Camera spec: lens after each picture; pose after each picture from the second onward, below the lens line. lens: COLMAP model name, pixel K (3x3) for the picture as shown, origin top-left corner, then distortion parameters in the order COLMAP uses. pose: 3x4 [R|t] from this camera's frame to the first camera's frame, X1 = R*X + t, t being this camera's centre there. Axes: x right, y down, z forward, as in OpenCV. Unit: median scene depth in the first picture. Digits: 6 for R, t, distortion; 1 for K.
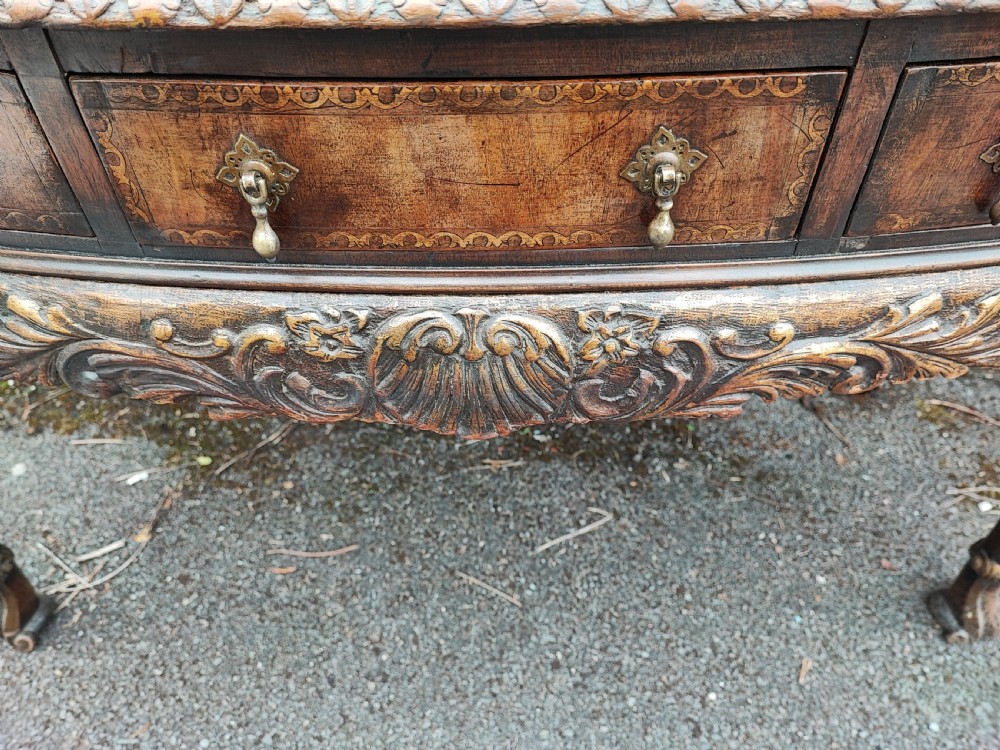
lens RADIAL K [[757.1, 0, 506.0], [0, 757.1, 382.4], [0, 0, 1]] dist [0.047732, -0.070299]
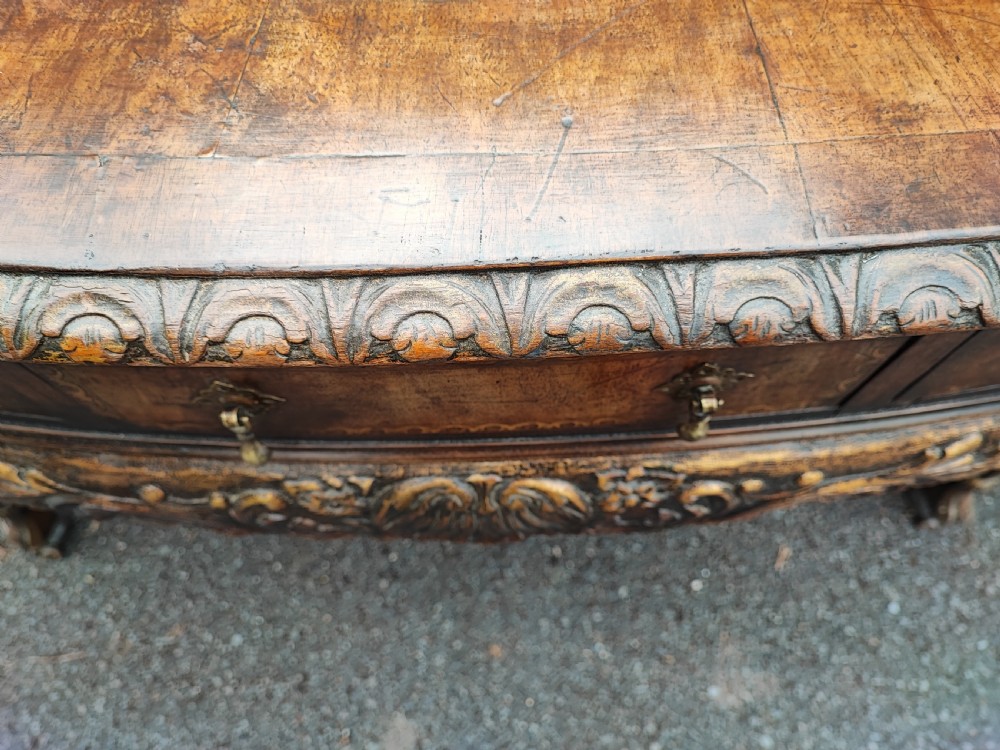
lens RADIAL K [[757.1, 0, 506.6], [0, 757.1, 377.4], [0, 0, 1]] dist [0.047732, -0.070299]
pose [[0.999604, -0.022953, 0.016255, -0.013827], [0.016099, 0.940829, 0.338498, -0.248098], [-0.023062, -0.338102, 0.940827, 0.076384]]
